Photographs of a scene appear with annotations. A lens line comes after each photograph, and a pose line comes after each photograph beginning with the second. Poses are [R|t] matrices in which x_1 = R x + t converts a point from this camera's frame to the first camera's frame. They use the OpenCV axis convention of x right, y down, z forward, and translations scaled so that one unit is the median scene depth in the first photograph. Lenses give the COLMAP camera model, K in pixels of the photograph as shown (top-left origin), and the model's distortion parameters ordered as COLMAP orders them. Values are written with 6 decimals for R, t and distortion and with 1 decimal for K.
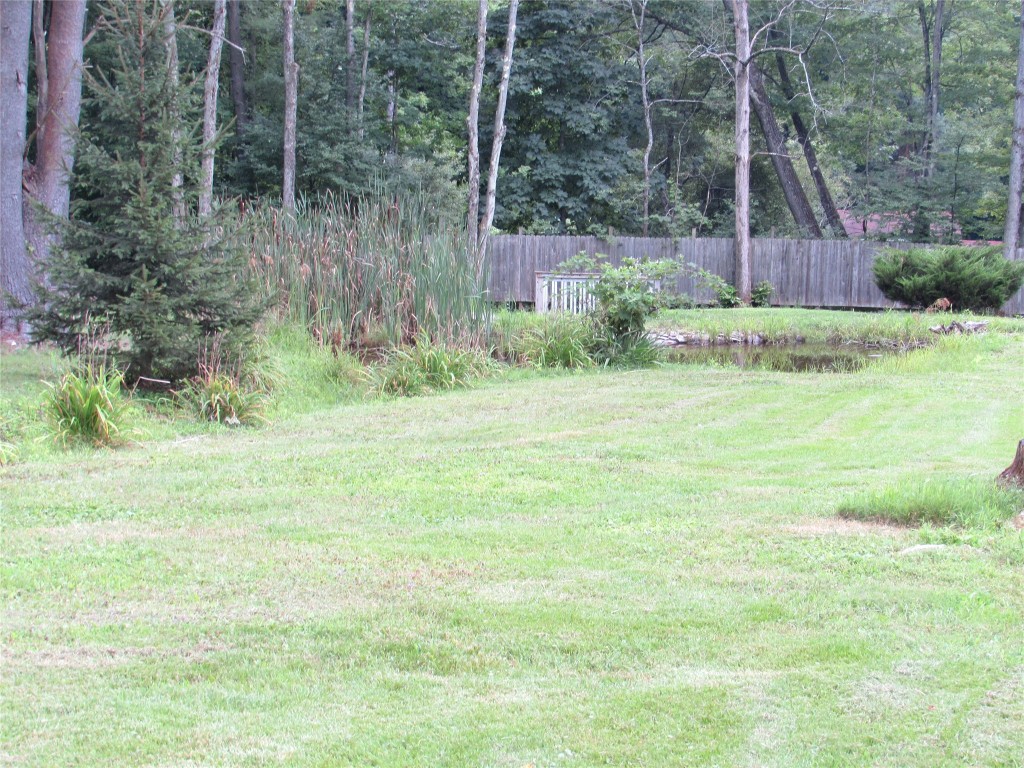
lens RADIAL K [[2513.9, 0, 512.0], [0, 2513.9, 384.0], [0, 0, 1]] dist [-0.119522, 0.000000]
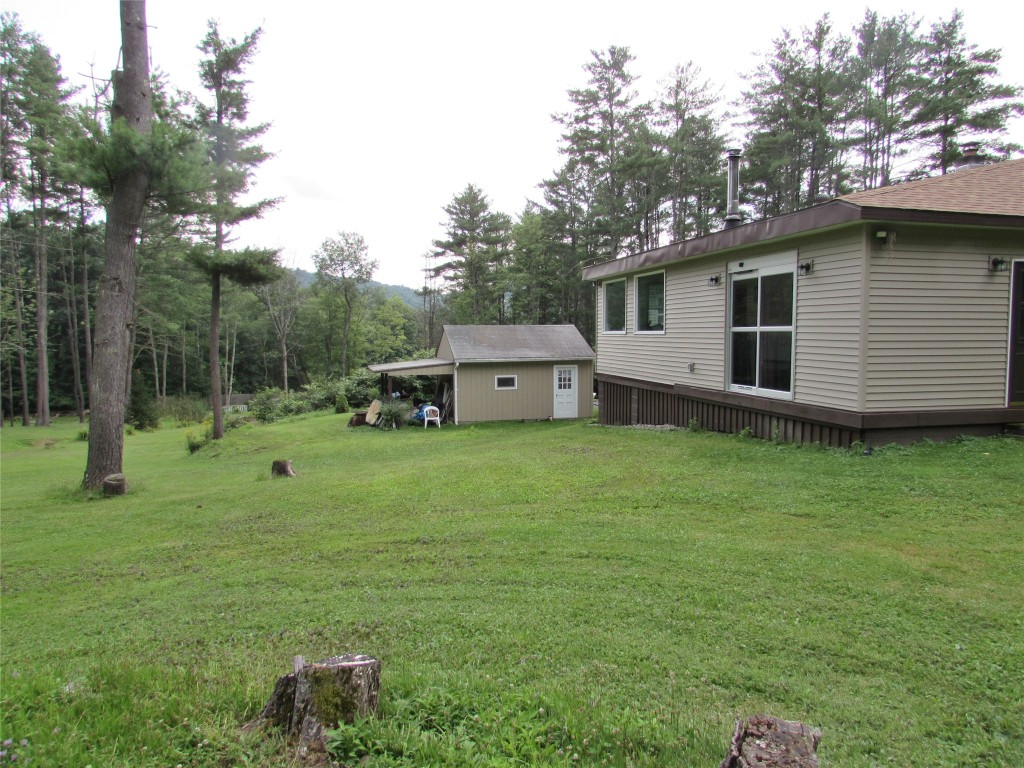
lens RADIAL K [[726.7, 0, 524.2], [0, 726.7, 381.6], [0, 0, 1]] dist [-0.031872, 0.014293]
pose [[0.947470, -0.043551, 0.316865, 0.079061], [0.060629, 0.997180, -0.044235, 0.007561], [-0.314045, 0.061123, 0.947439, -0.418766]]
